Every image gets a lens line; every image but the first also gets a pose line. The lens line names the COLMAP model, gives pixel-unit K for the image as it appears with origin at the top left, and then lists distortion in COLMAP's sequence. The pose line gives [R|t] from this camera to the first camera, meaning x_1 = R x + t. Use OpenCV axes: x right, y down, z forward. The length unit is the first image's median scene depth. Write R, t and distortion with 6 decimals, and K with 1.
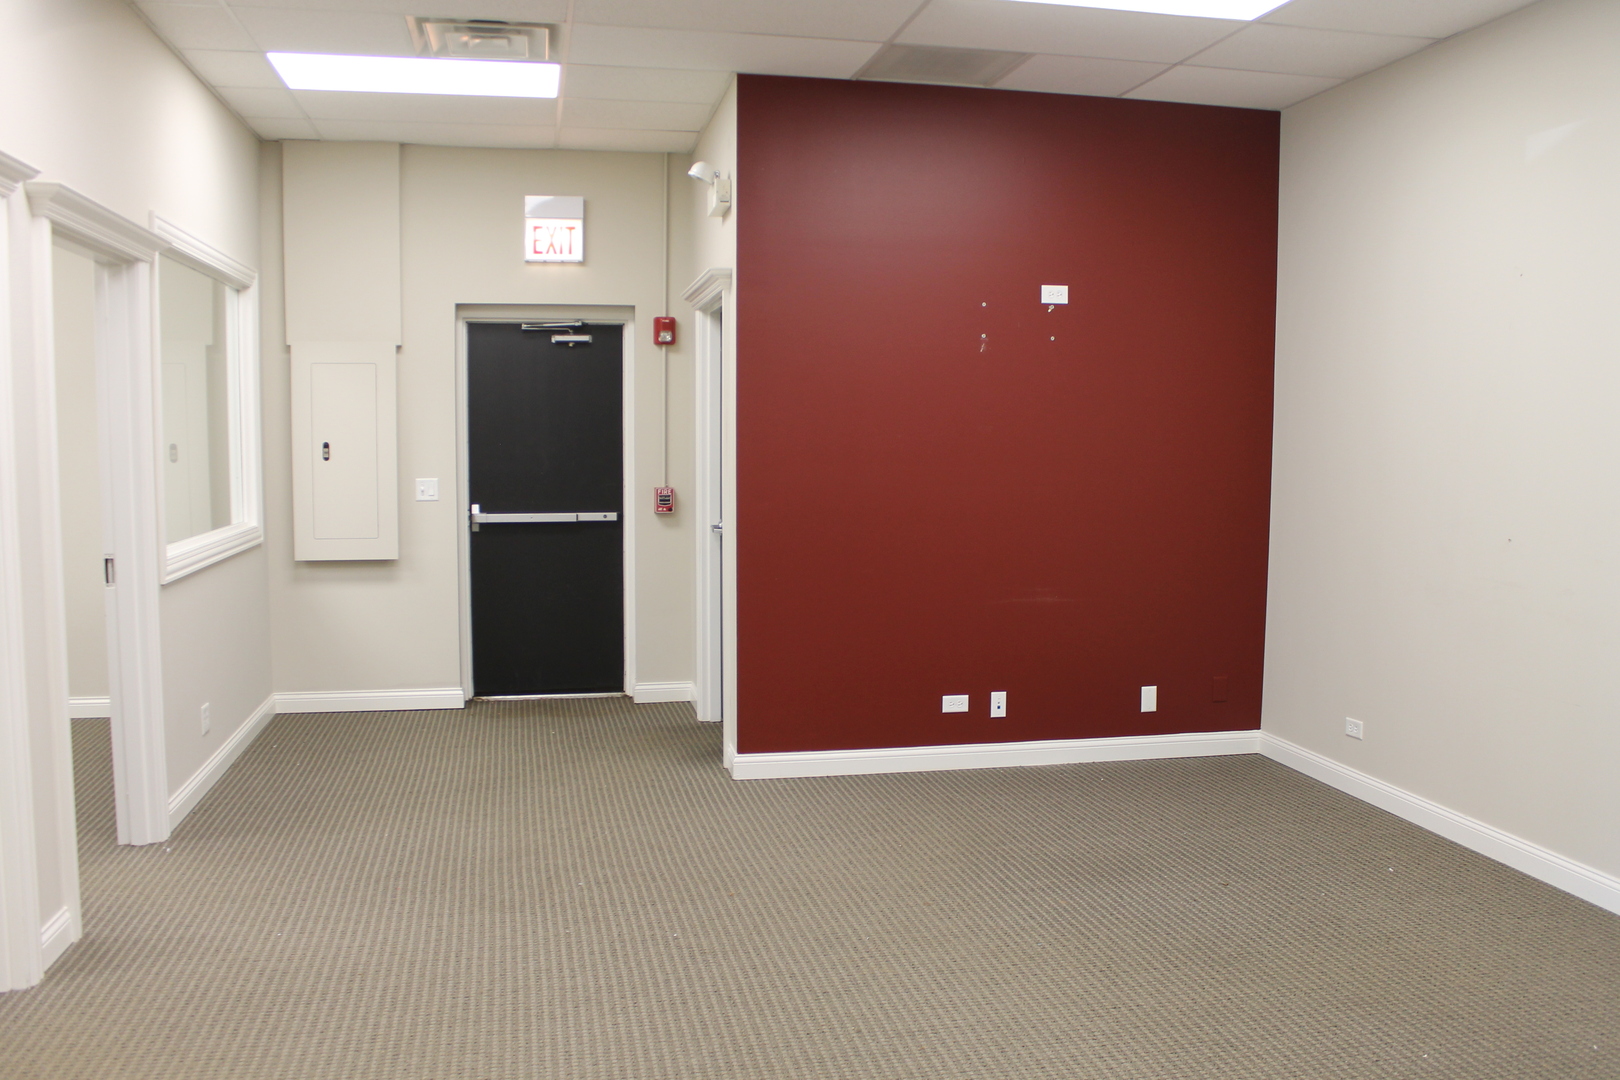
lens RADIAL K [[1359.4, 0, 810.0], [0, 1359.4, 540.0], [0, 0, 1]] dist [-0.174471, 0.162898]
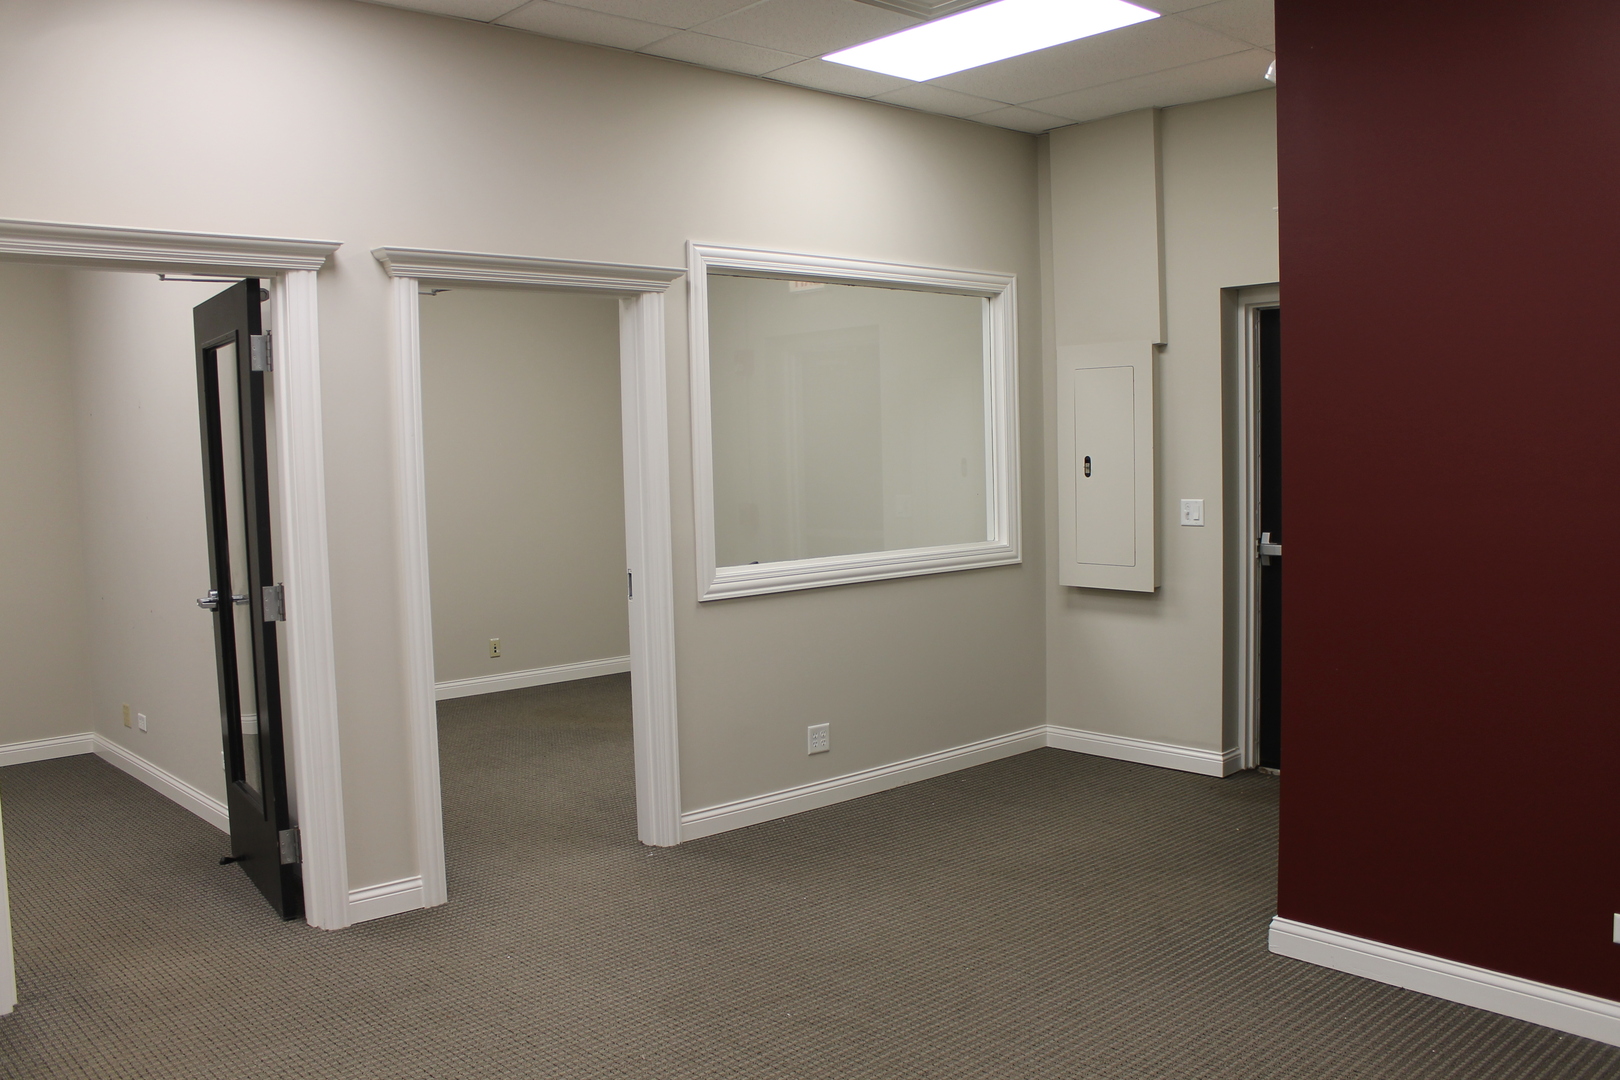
lens RADIAL K [[1359.4, 0, 810.0], [0, 1359.4, 540.0], [0, 0, 1]] dist [-0.174471, 0.162898]
pose [[0.508765, 0.048816, -0.859520, 0.320596], [-0.045915, 0.998509, 0.029532, -0.034624], [0.859680, 0.024440, 0.510248, 0.368692]]
